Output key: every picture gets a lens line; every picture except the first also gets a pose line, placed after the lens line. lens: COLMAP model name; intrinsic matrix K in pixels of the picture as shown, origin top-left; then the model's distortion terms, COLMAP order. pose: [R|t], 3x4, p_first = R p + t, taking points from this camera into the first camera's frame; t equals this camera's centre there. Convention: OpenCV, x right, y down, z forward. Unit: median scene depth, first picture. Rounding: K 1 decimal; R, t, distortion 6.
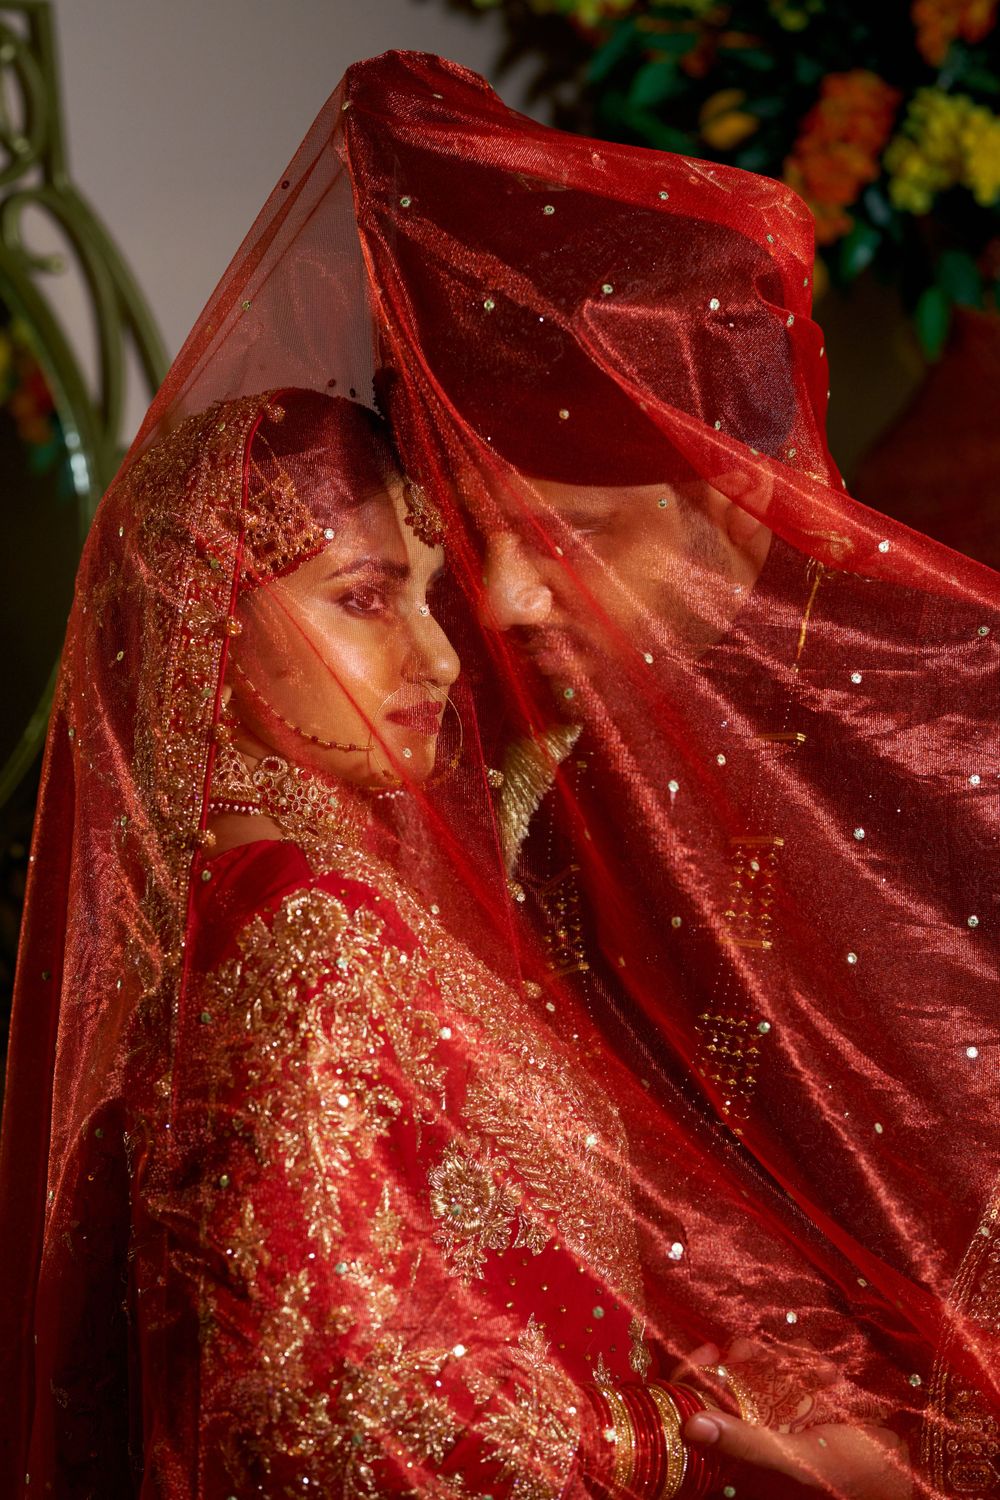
lens RADIAL K [[3679.7, 0, 498.0], [0, 3679.7, 755.8], [0, 0, 1]] dist [0.164013, 0.000000]
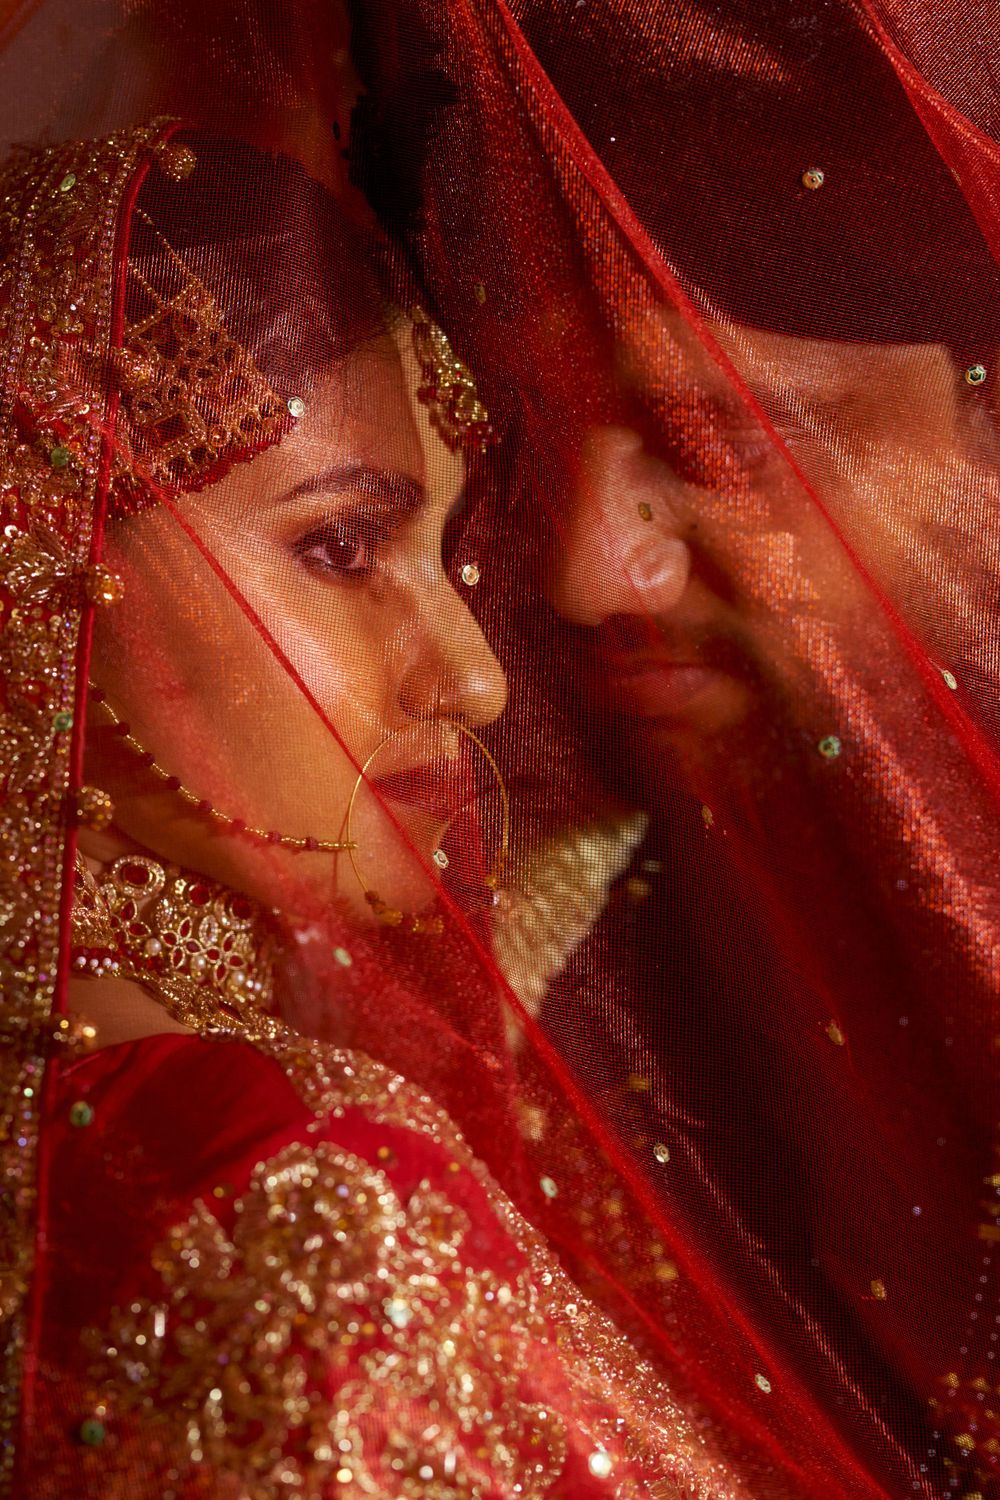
lens RADIAL K [[3679.7, 0, 504.1], [0, 3679.7, 740.9], [0, 0, 1]] dist [0.164013, 0.000000]
pose [[0.968275, 0.032017, 0.247826, -0.139448], [-0.024570, 0.999150, -0.033086, -0.000237], [-0.248674, 0.025948, 0.968239, 0.518716]]
